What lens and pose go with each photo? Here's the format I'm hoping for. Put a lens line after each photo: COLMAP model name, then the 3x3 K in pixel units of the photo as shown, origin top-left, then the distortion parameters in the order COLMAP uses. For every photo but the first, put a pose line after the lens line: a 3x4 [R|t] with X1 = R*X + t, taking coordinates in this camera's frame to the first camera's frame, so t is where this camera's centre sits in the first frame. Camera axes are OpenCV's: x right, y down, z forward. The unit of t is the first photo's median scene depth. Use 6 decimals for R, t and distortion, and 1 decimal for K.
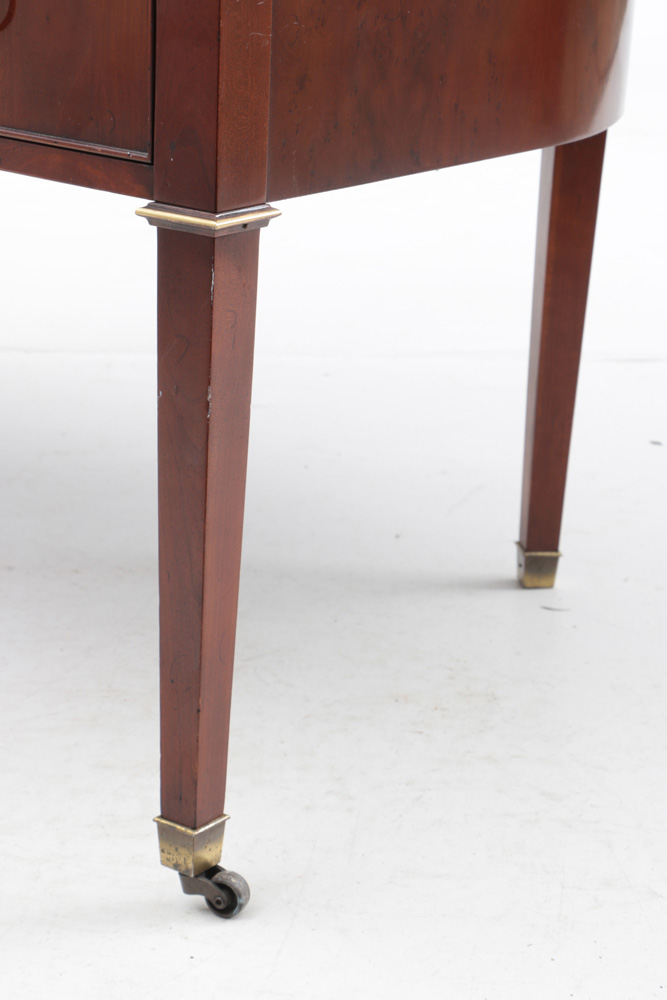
lens RADIAL K [[2229.5, 0, 333.5], [0, 2229.5, 500.0], [0, 0, 1]] dist [0.012887, 0.084533]
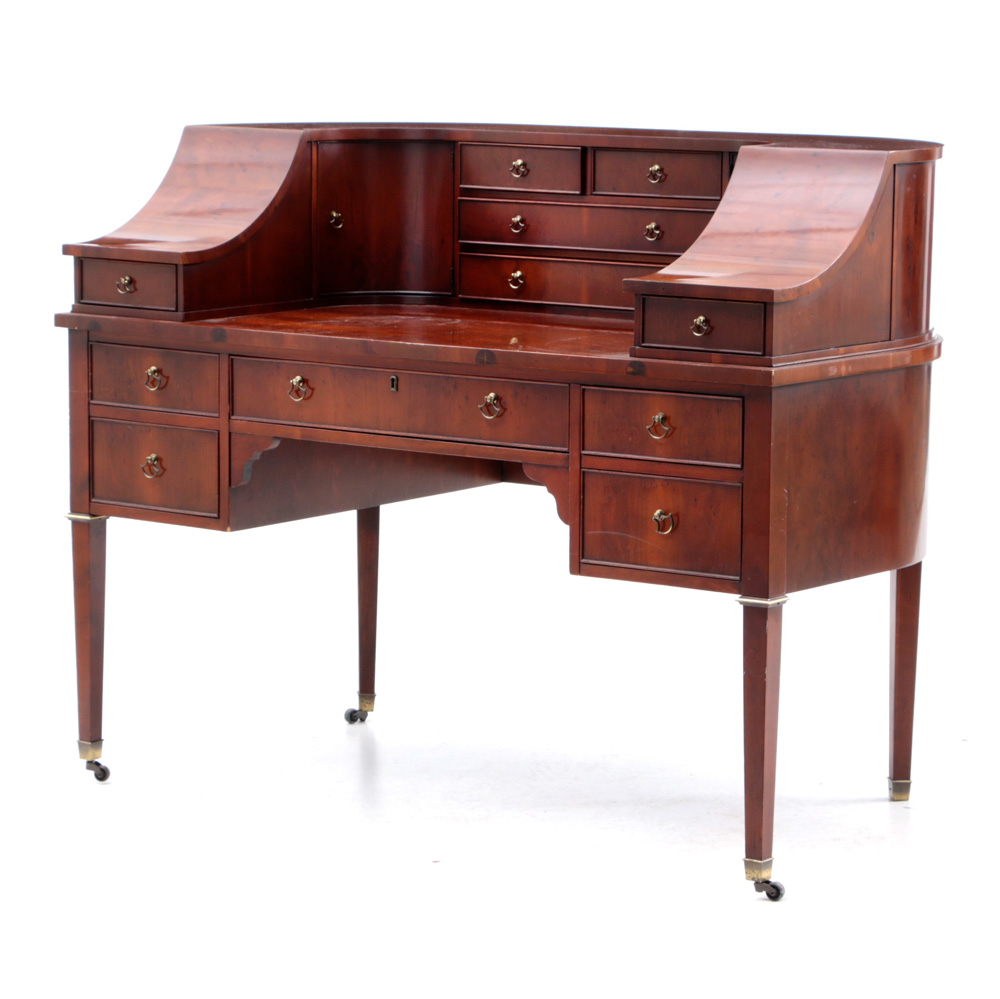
lens RADIAL K [[3502.1, 0, 500.0], [0, 3502.1, 499.5], [0, 0, 1]] dist [0.014468, -0.016300]
pose [[0.999180, -0.039401, -0.009332, -0.293925], [0.036962, 0.981649, -0.187081, 0.464102], [0.016532, 0.186583, 0.982300, -2.759889]]
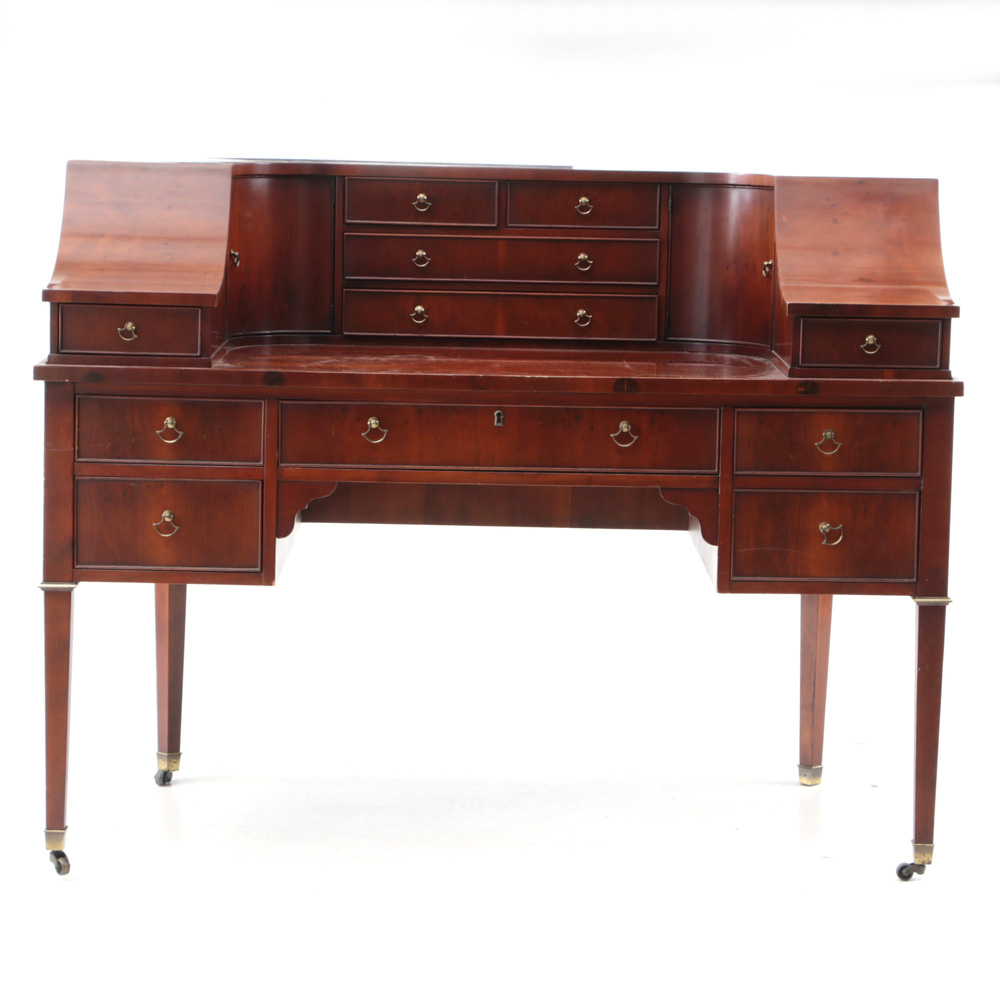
lens RADIAL K [[3502.1, 0, 500.0], [0, 3502.1, 500.0], [0, 0, 1]] dist [0.014468, -0.016300]
pose [[0.799686, -0.101341, 0.591804, -2.829589], [0.211278, 0.970109, -0.119370, 0.137985], [-0.562018, 0.220494, 0.797194, -1.975844]]
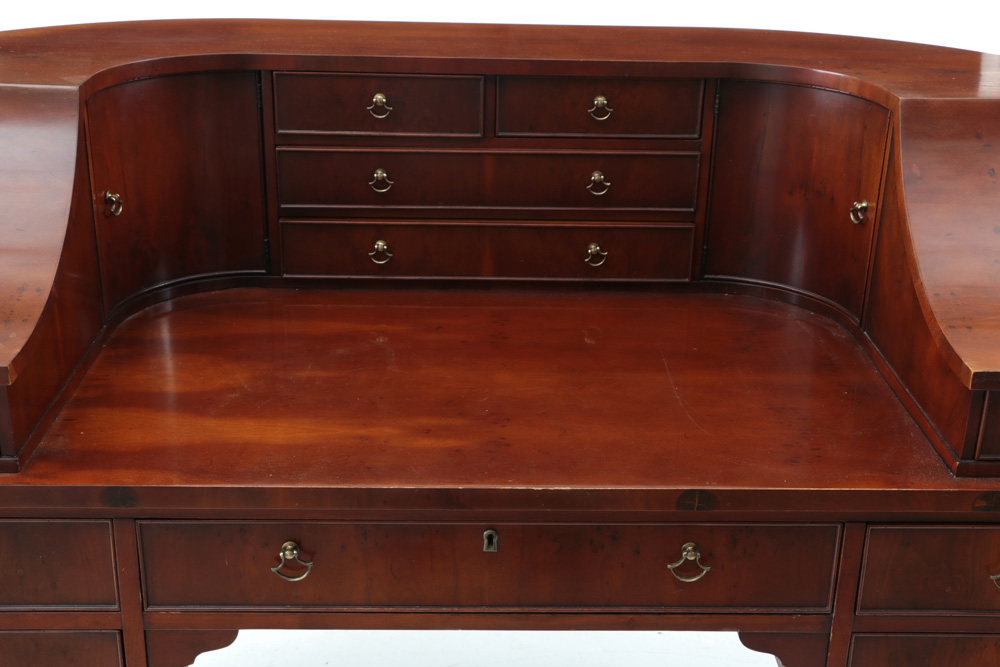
lens RADIAL K [[1347.2, 0, 500.0], [0, 1347.2, 333.5], [0, 0, 1]] dist [-0.001509, 0.076518]
pose [[0.789120, -0.257794, 0.557522, -0.944853], [0.216179, 0.966154, 0.140761, -0.709697], [-0.574940, 0.009447, 0.818141, 0.402192]]
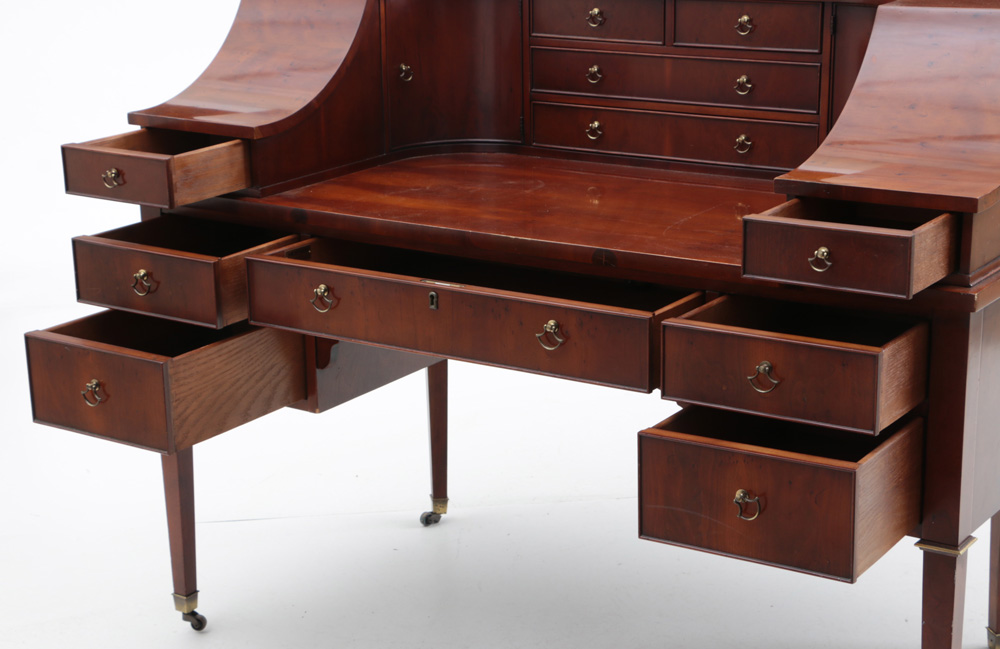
lens RADIAL K [[2052.7, 0, 500.0], [0, 2052.7, 324.5], [0, 0, 1]] dist [-0.039005, 0.151958]
pose [[0.996147, -0.081710, 0.031869, -0.520030], [0.083523, 0.994669, -0.060484, -0.246633], [-0.026757, 0.062913, 0.997660, -1.002165]]
